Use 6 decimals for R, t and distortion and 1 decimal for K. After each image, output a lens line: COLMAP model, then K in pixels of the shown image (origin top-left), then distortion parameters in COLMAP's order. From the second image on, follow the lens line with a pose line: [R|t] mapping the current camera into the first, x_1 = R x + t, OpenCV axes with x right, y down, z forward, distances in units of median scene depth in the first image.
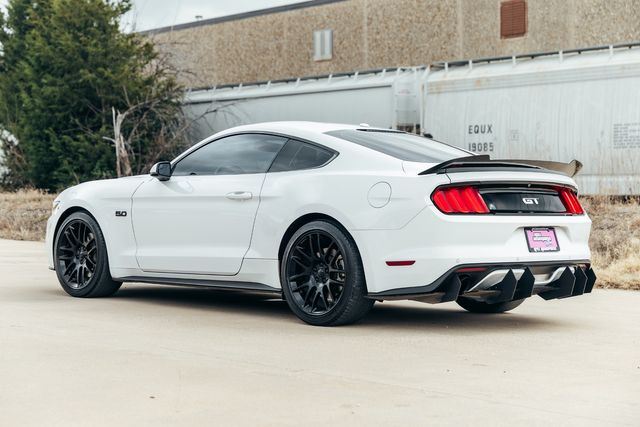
lens RADIAL K [[1525.0, 0, 342.2], [0, 1525.0, 211.2], [0, 0, 1]] dist [0.011510, 1.000434]
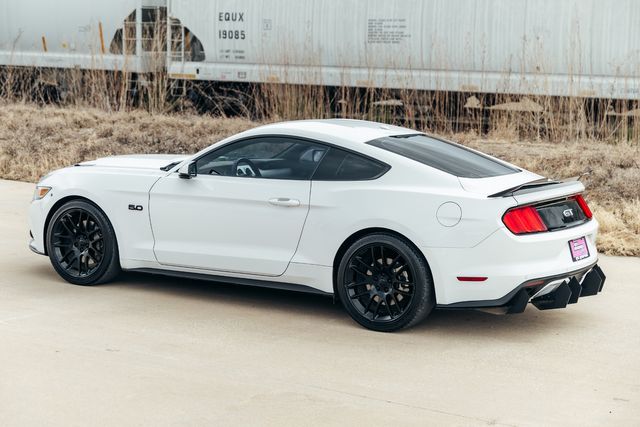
lens RADIAL K [[1525.0, 0, 342.2], [0, 1525.0, 211.2], [0, 0, 1]] dist [0.011510, 1.000434]
pose [[0.962399, -0.019729, 0.270922, -0.107712], [-0.013410, 0.992692, 0.119926, -0.044769], [-0.271308, -0.119050, 0.955102, -0.003318]]
